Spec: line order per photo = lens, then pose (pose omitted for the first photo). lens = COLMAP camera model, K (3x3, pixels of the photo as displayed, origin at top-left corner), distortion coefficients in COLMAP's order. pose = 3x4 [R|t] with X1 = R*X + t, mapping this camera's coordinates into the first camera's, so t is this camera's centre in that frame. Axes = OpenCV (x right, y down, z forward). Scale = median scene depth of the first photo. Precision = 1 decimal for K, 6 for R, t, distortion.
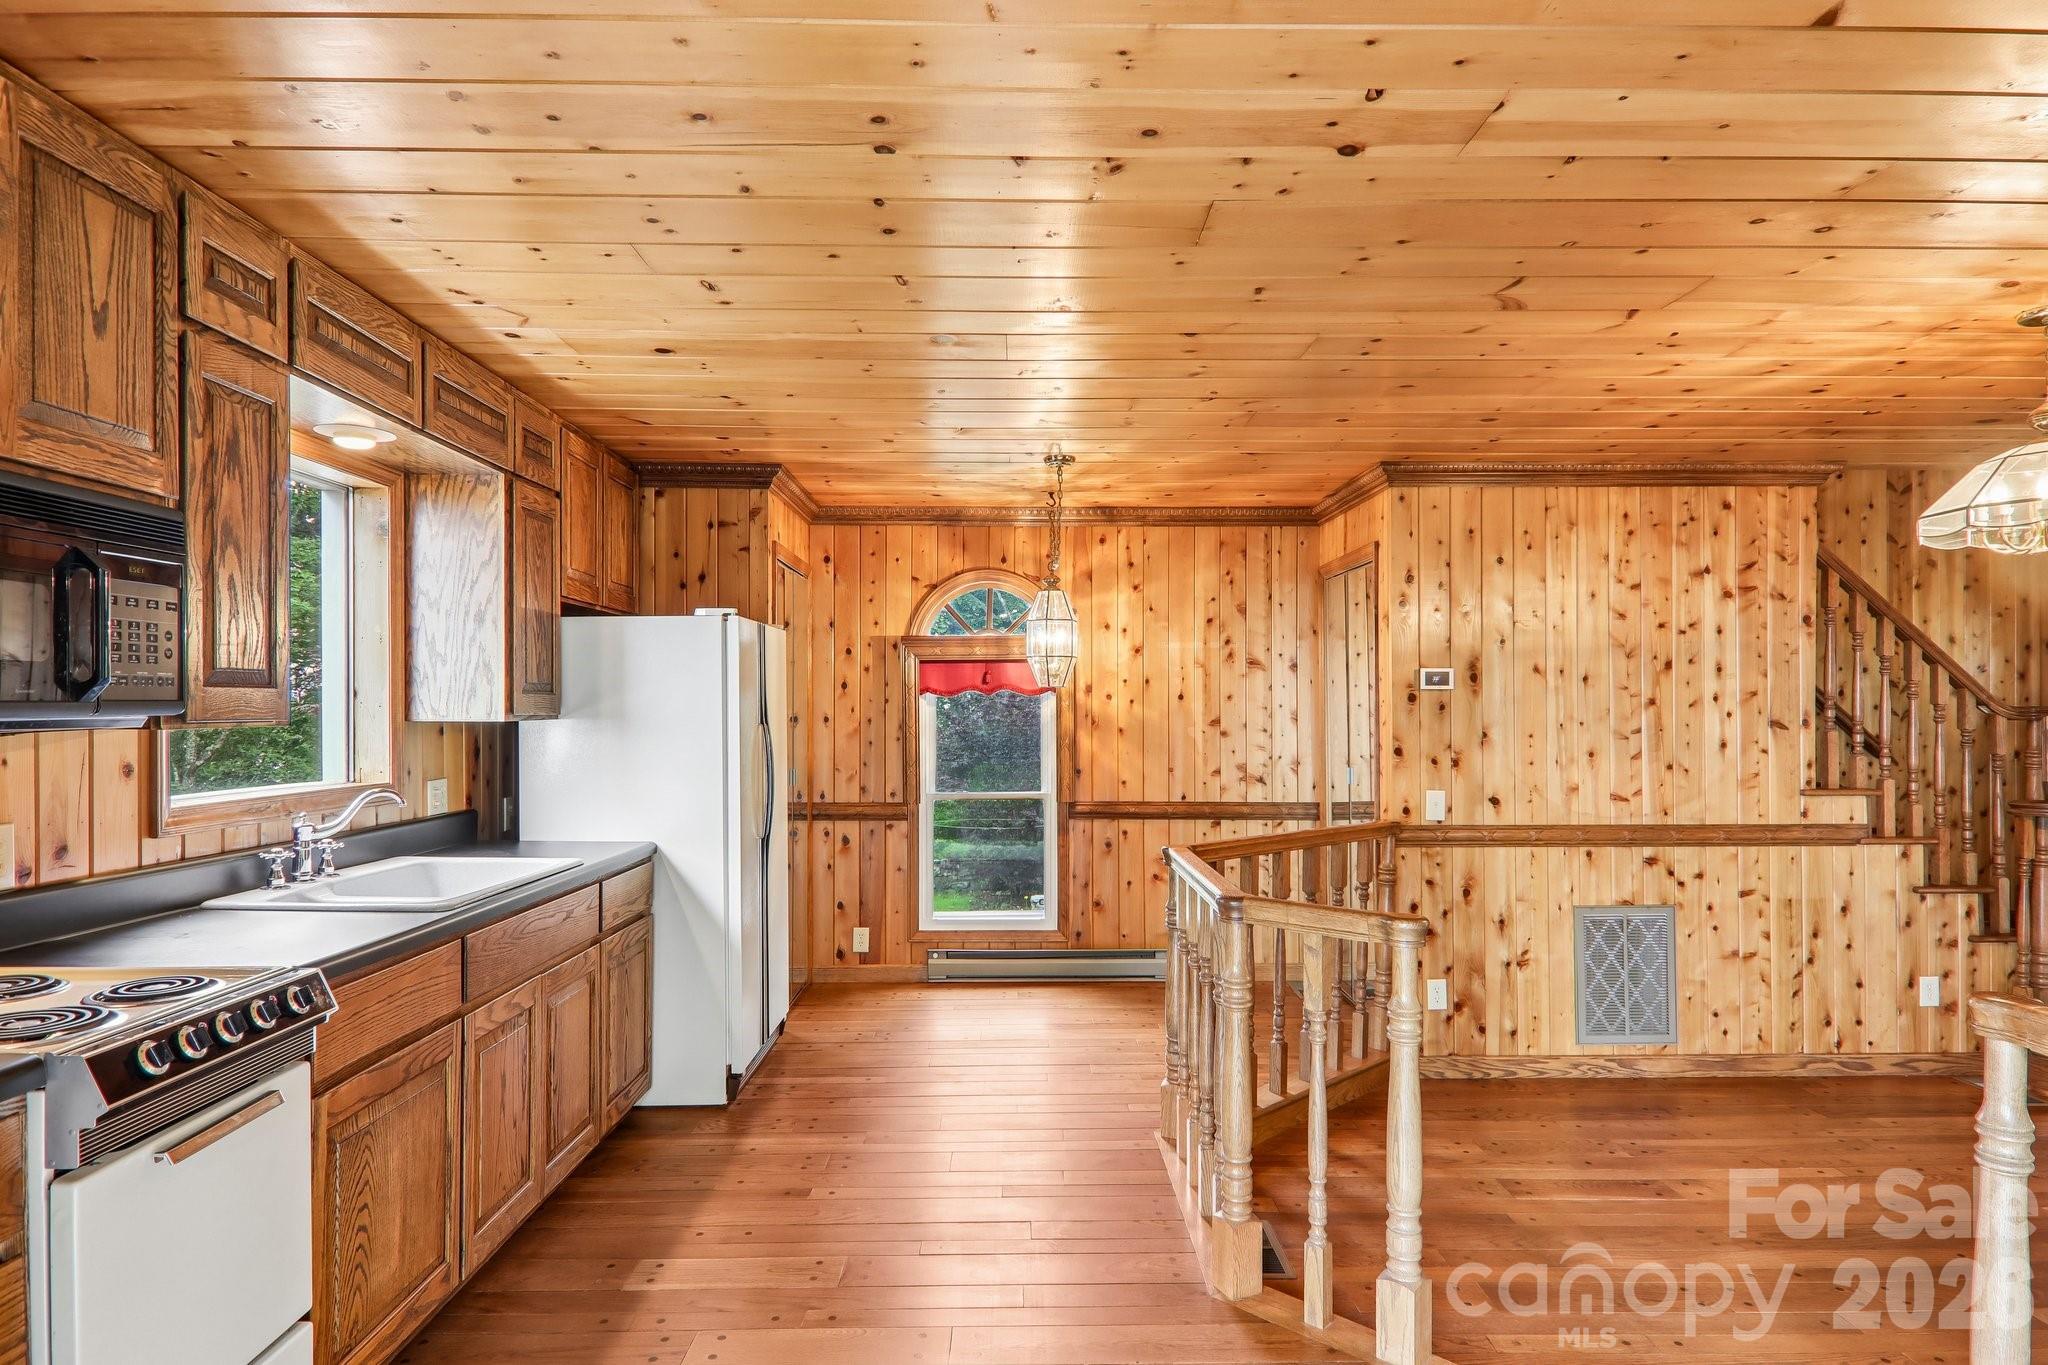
lens RADIAL K [[1139.9, 0, 1030.3], [0, 1139.9, 707.4], [0, 0, 1]] dist [0.025180, -0.022866]
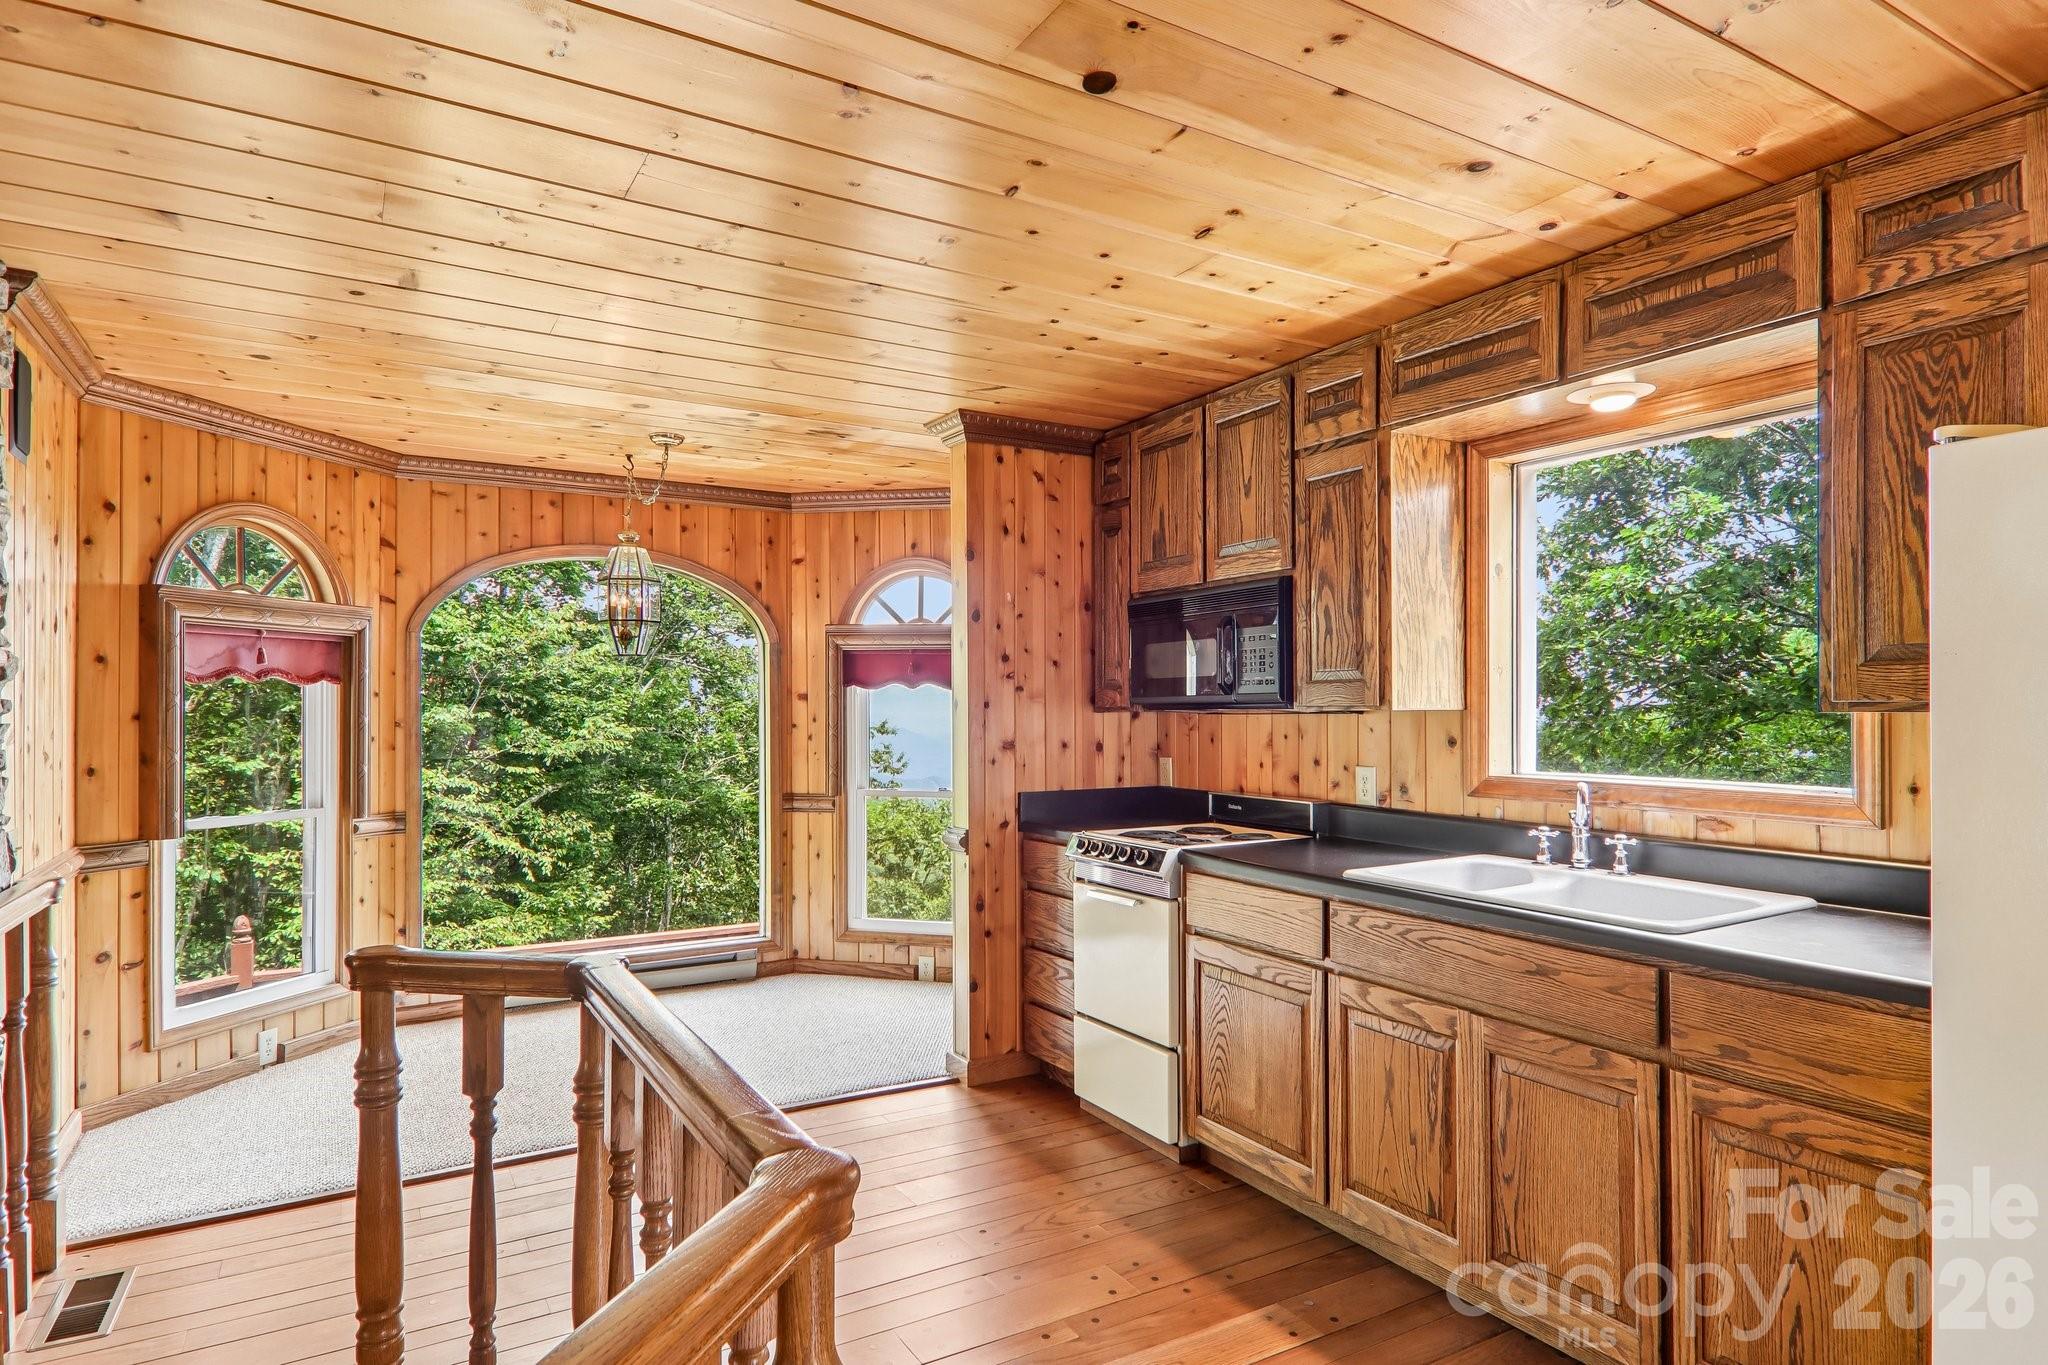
lens RADIAL K [[1136.5, 0, 1025.2], [0, 1136.5, 702.5], [0, 0, 1]] dist [0.029792, -0.022094]
pose [[-0.865454, -0.001285, -0.500987, 0.172012], [0.001997, 0.999980, -0.006015, 0.007331], [0.500984, -0.006206, -0.865434, 0.984560]]
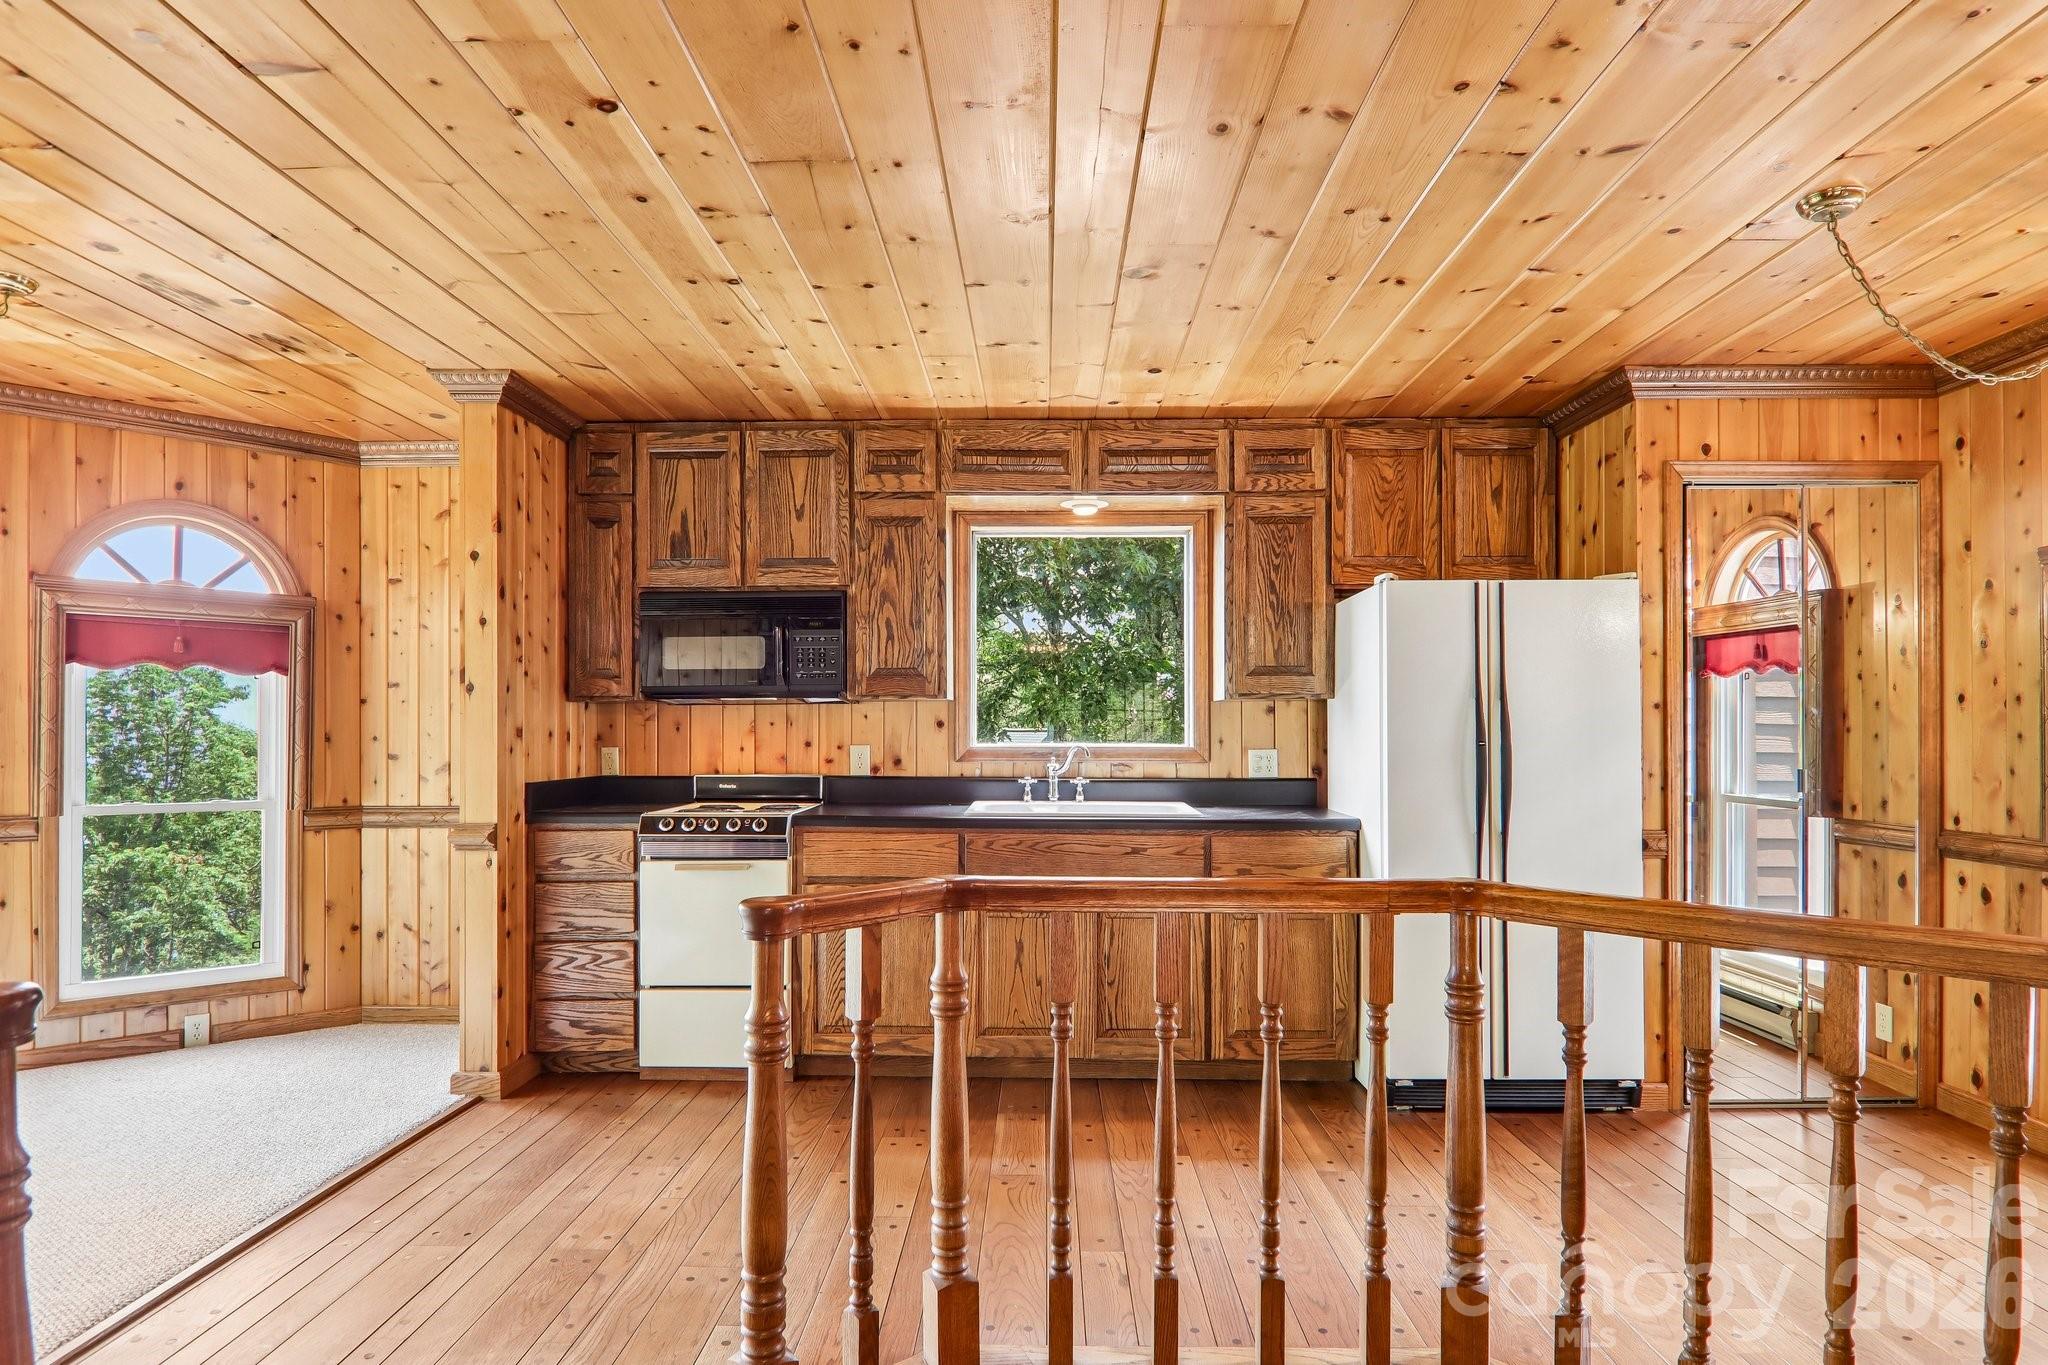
lens RADIAL K [[1143.6, 0, 1022.6], [0, 1143.6, 723.9], [0, 0, 1]] dist [0.007293, -0.022301]
pose [[-0.033054, -0.007307, -0.999427, 0.562816], [0.000944, 0.999973, -0.007342, 0.034927], [0.999453, -0.001187, -0.033046, 0.613578]]
